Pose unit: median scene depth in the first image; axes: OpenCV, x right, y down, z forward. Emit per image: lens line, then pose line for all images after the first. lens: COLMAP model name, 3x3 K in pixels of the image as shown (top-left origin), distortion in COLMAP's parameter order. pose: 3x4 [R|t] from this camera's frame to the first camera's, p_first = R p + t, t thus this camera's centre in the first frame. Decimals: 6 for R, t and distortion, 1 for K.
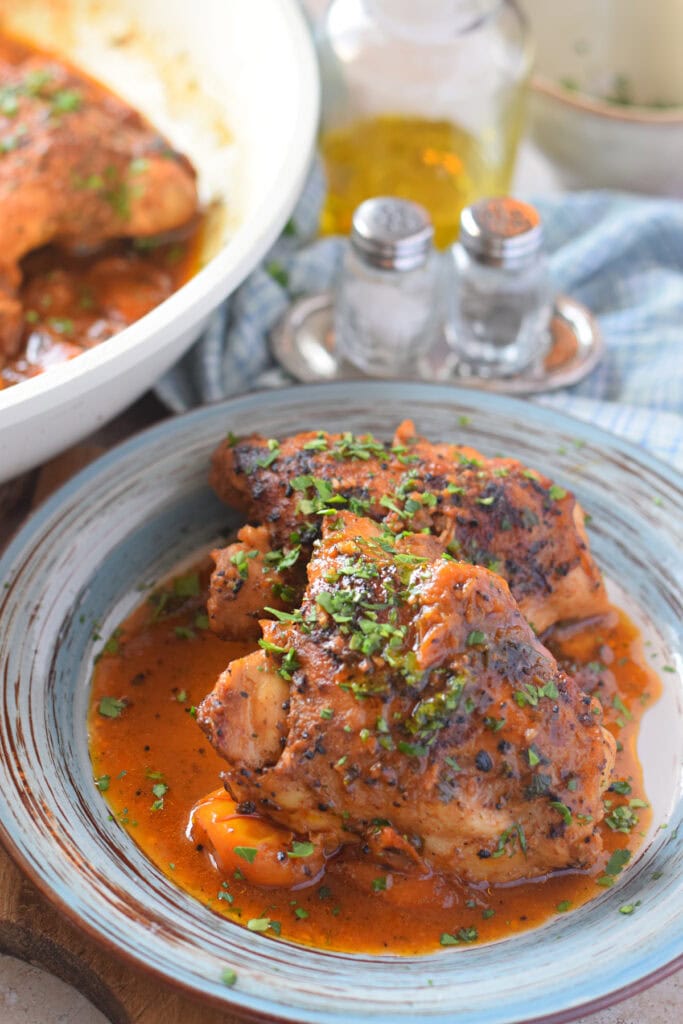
lens RADIAL K [[2454.7, 0, 344.7], [0, 2454.7, 514.6], [0, 0, 1]] dist [-0.118886, 0.000000]
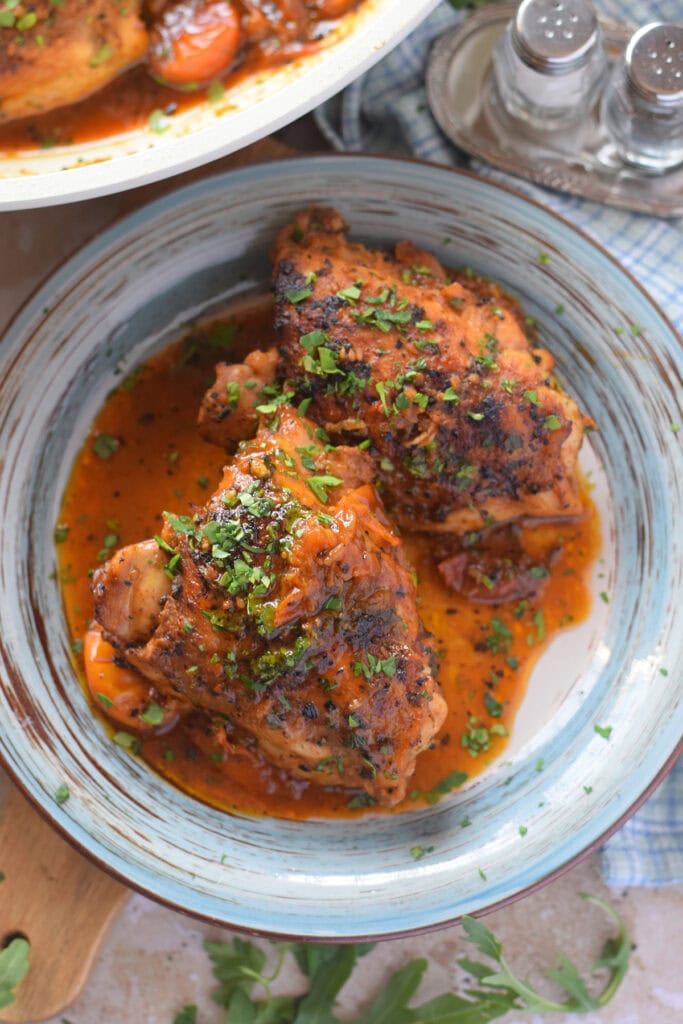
lens RADIAL K [[2454.7, 0, 343.9], [0, 2454.7, 515.8], [0, 0, 1]] dist [-0.118886, 0.000000]
pose [[0.911572, 0.383267, -0.148805, 0.175467], [-0.234070, 0.781341, 0.578547, -0.552557], [0.338005, -0.492557, 0.801960, 0.137964]]
